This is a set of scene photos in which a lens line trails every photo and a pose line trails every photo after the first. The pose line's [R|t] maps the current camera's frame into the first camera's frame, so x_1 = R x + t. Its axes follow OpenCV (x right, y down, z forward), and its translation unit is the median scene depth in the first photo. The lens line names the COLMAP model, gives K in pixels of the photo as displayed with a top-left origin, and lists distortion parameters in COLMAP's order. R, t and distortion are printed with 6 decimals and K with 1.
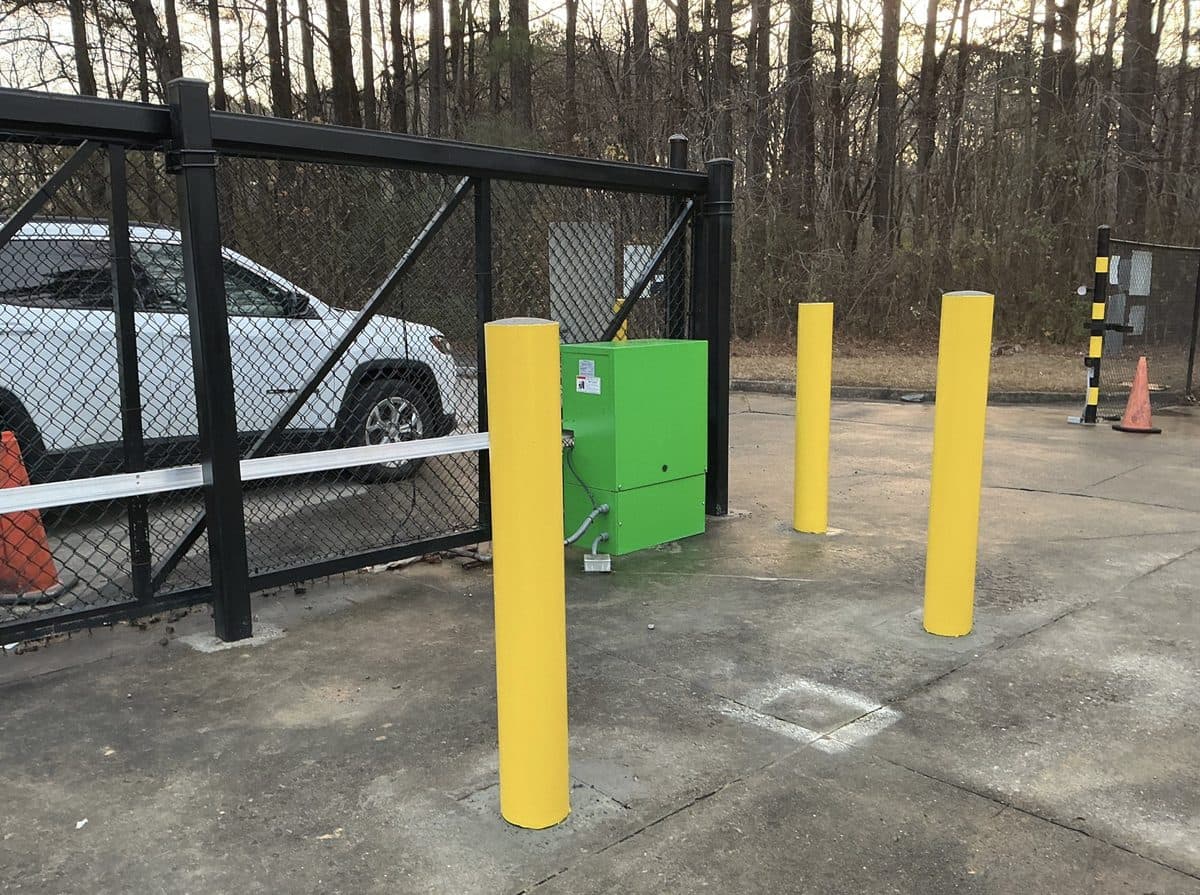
lens RADIAL K [[1011.9, 0, 600.0], [0, 1011.9, 447.5], [0, 0, 1]] dist [0.126561, -0.237018]
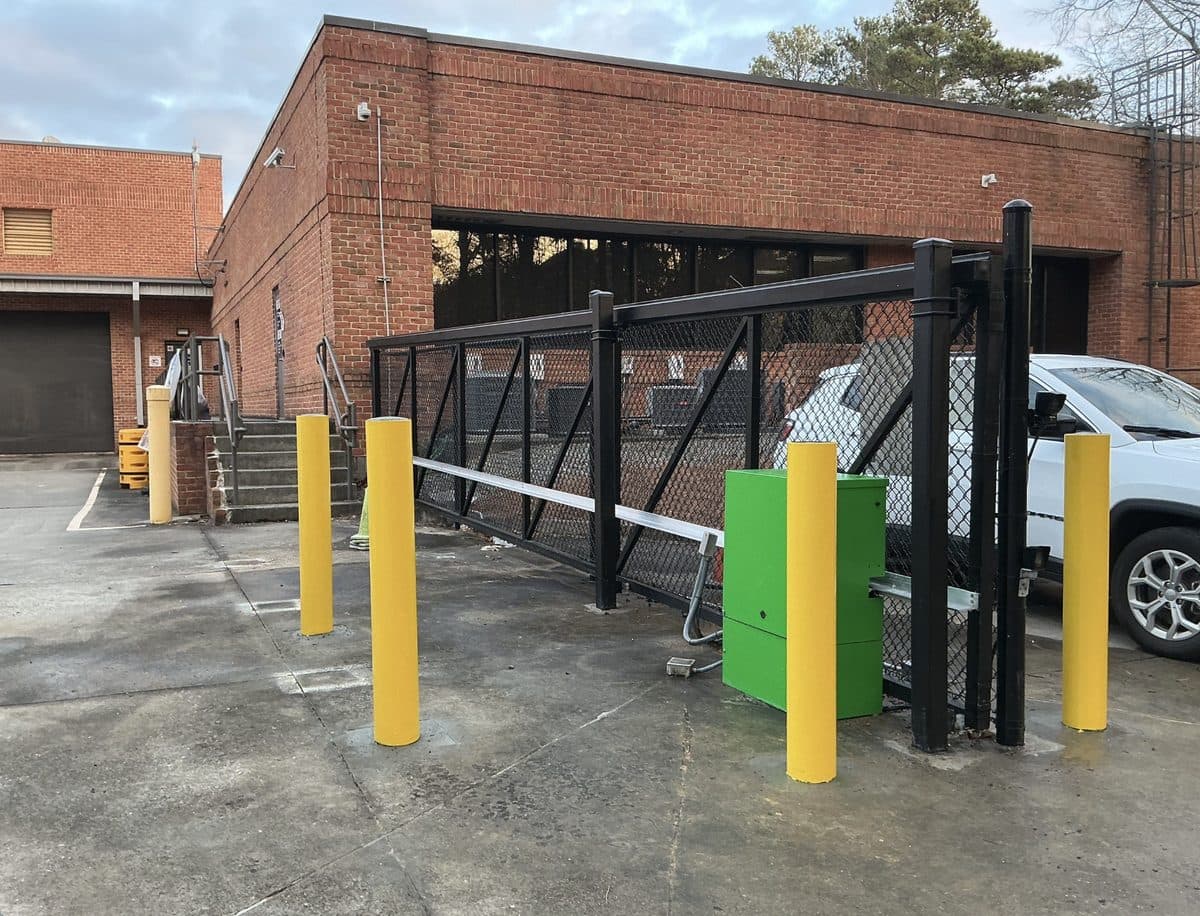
lens RADIAL K [[1038.6, 0, 600.0], [0, 1038.6, 458.0], [0, 0, 1]] dist [0.223734, -0.414858]
pose [[-0.322109, 0.057802, -0.944936, 1.097070], [-0.156000, 0.981249, 0.113200, -0.221686], [0.933761, 0.183872, -0.307052, 1.271111]]
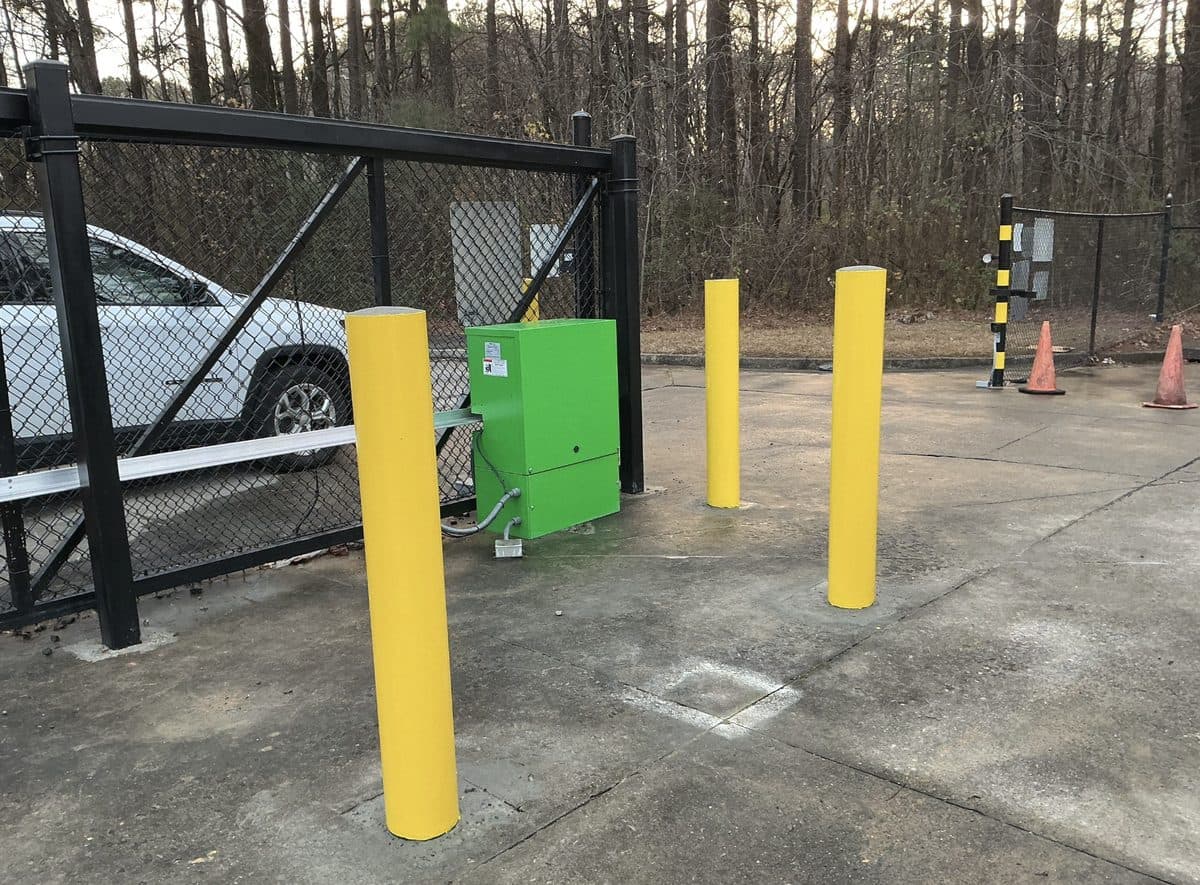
lens RADIAL K [[989.2, 0, 600.0], [0, 989.2, 442.5], [0, 0, 1]] dist [0.143597, -0.279014]
pose [[0.997537, -0.034361, 0.061144, 0.032036], [0.033056, 0.999206, 0.022235, -0.008067], [-0.061860, -0.020159, 0.997881, 0.032300]]
